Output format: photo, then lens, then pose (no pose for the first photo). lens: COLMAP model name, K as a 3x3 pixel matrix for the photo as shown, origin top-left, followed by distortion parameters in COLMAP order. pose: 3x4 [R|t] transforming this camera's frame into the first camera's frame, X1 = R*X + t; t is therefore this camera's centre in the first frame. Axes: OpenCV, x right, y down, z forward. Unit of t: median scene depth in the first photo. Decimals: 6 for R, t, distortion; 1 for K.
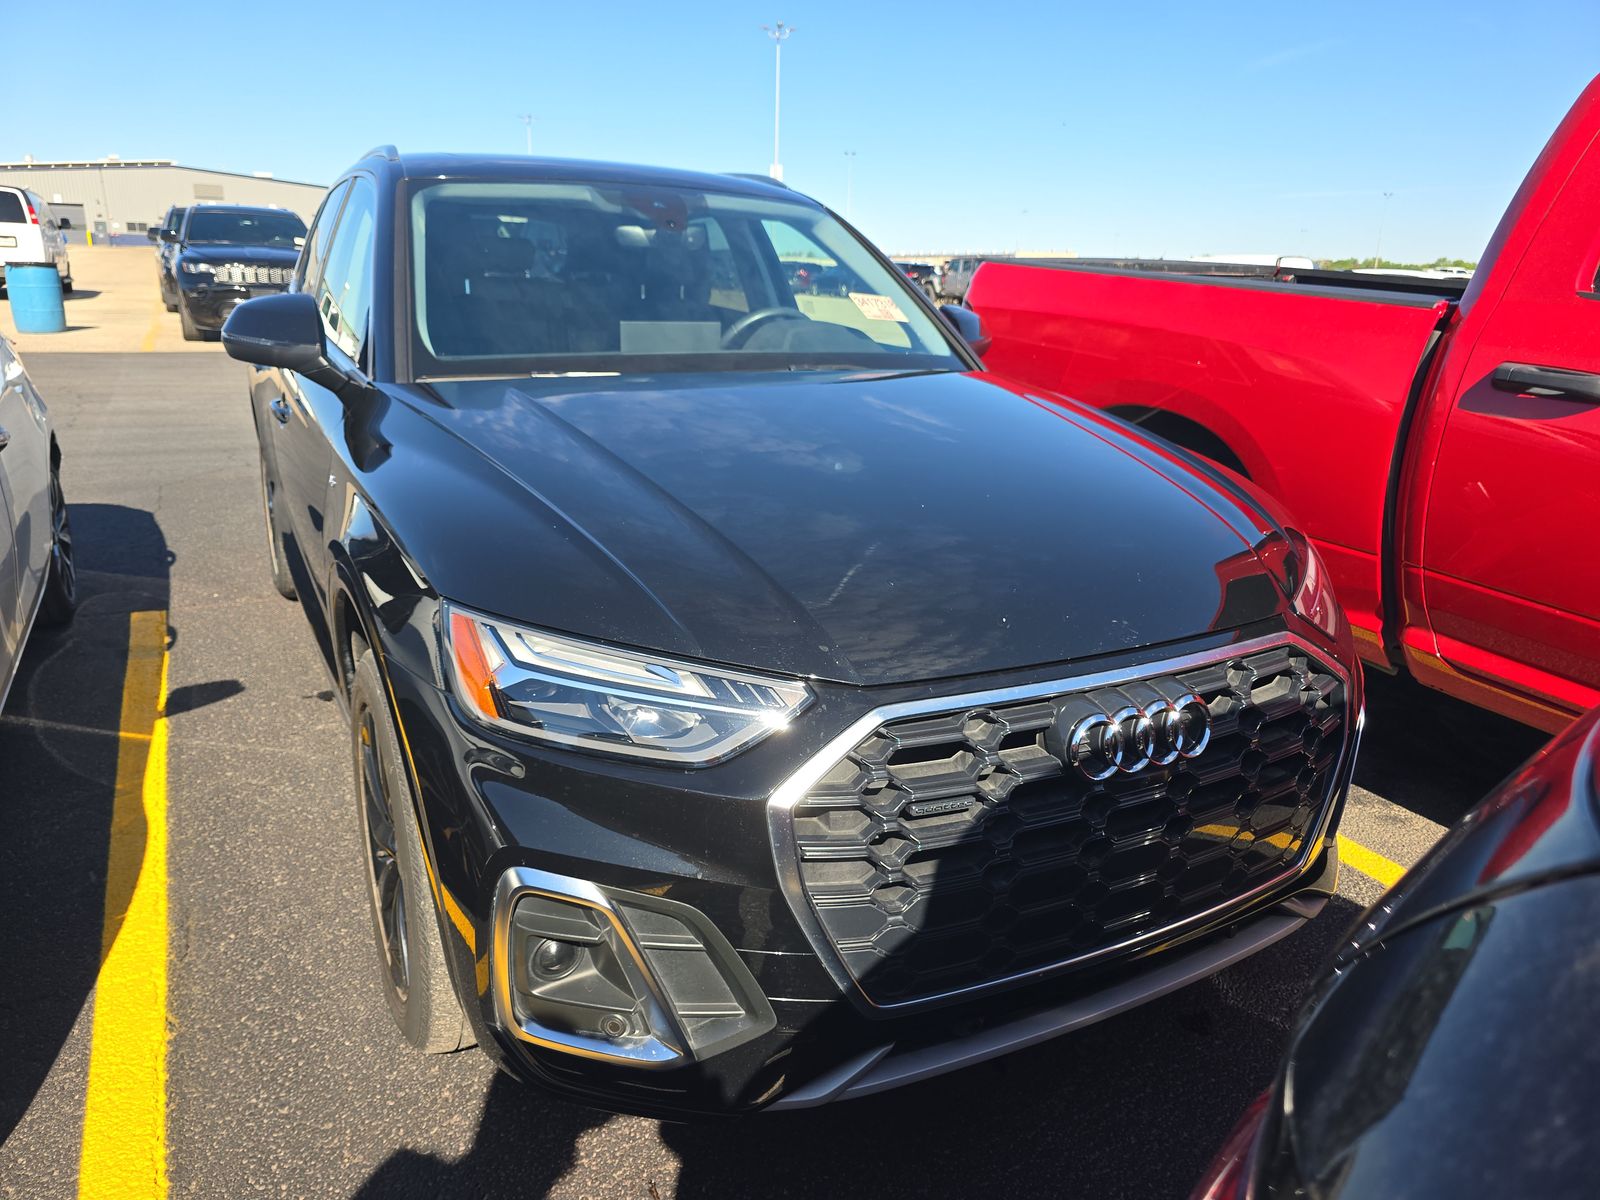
lens RADIAL K [[1087.7, 0, 795.5], [0, 1087.7, 594.8], [0, 0, 1]] dist [0.049375, -0.044581]
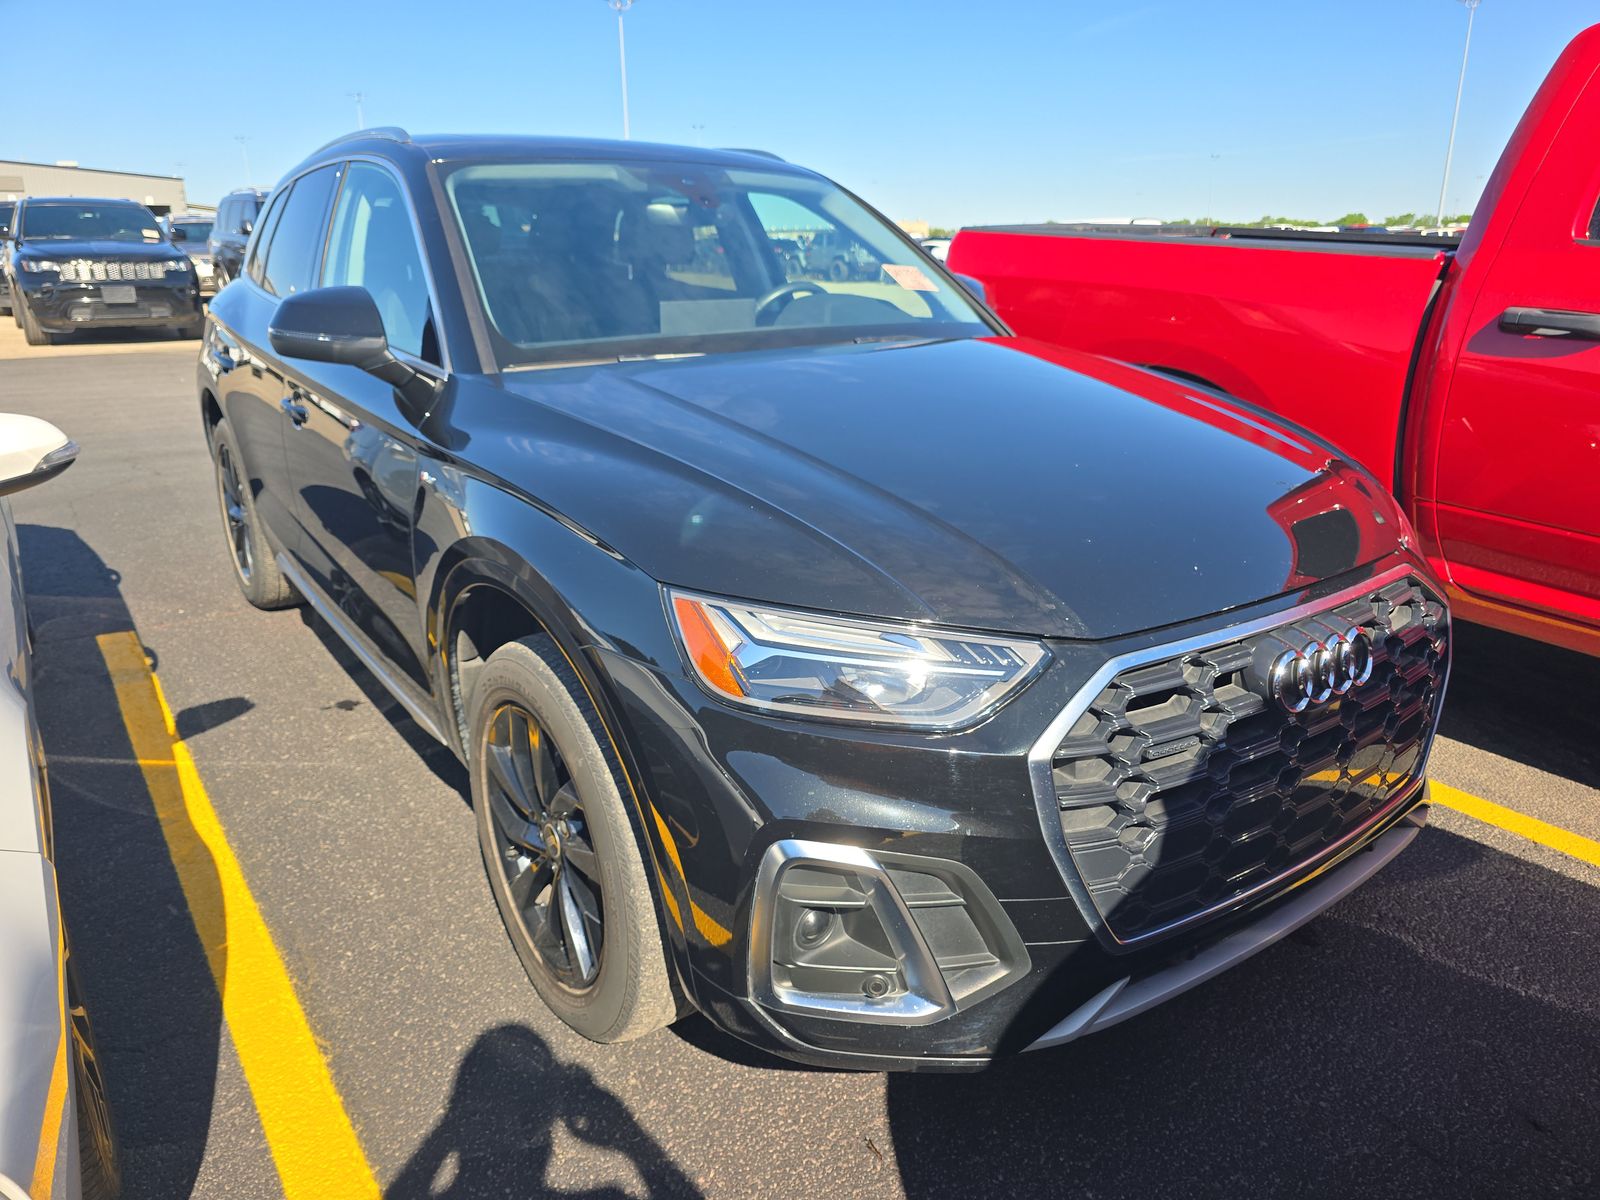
lens RADIAL K [[1085.3, 0, 800.0], [0, 1085.3, 600.0], [0, 0, 1]] dist [0.053954, -0.049638]
pose [[0.990796, -0.070119, 0.115787, -0.193202], [0.067255, 0.997330, 0.028457, -0.001085], [-0.117473, -0.020408, 0.992866, 0.000154]]
